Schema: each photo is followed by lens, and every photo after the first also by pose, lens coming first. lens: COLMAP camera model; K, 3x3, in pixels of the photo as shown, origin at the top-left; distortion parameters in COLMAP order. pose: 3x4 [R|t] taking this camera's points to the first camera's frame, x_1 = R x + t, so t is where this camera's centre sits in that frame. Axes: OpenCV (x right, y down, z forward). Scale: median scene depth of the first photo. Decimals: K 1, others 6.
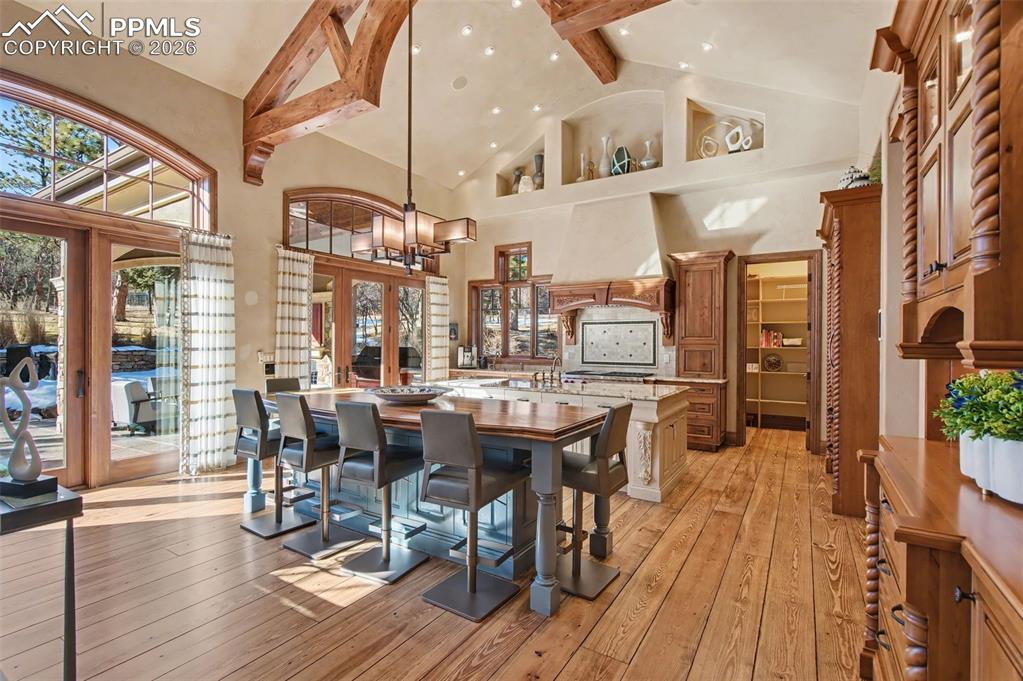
lens RADIAL K [[474.7, 0, 509.2], [0, 474.7, 343.6], [0, 0, 1]] dist [-0.001843, -0.001420]
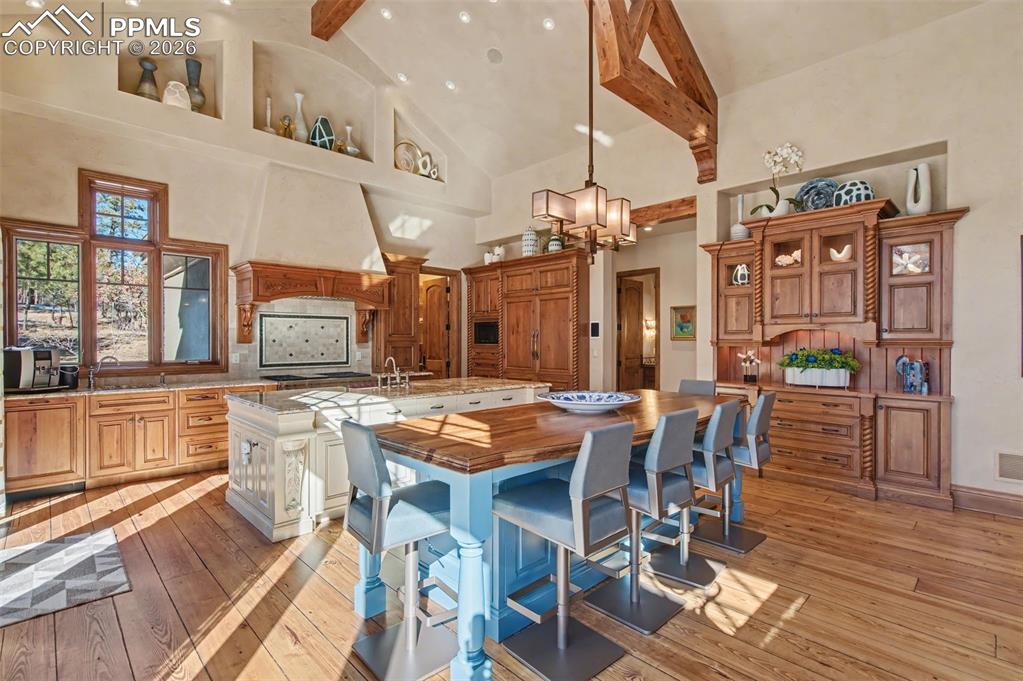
lens RADIAL K [[474.7, 0, 505.1], [0, 474.7, 337.9], [0, 0, 1]] dist [-0.001843, -0.001420]
pose [[0.248604, -0.000013, 0.968605, -0.534893], [0.003278, 0.999994, -0.000828, -0.003872], [-0.968600, 0.003381, 0.248603, 0.458558]]
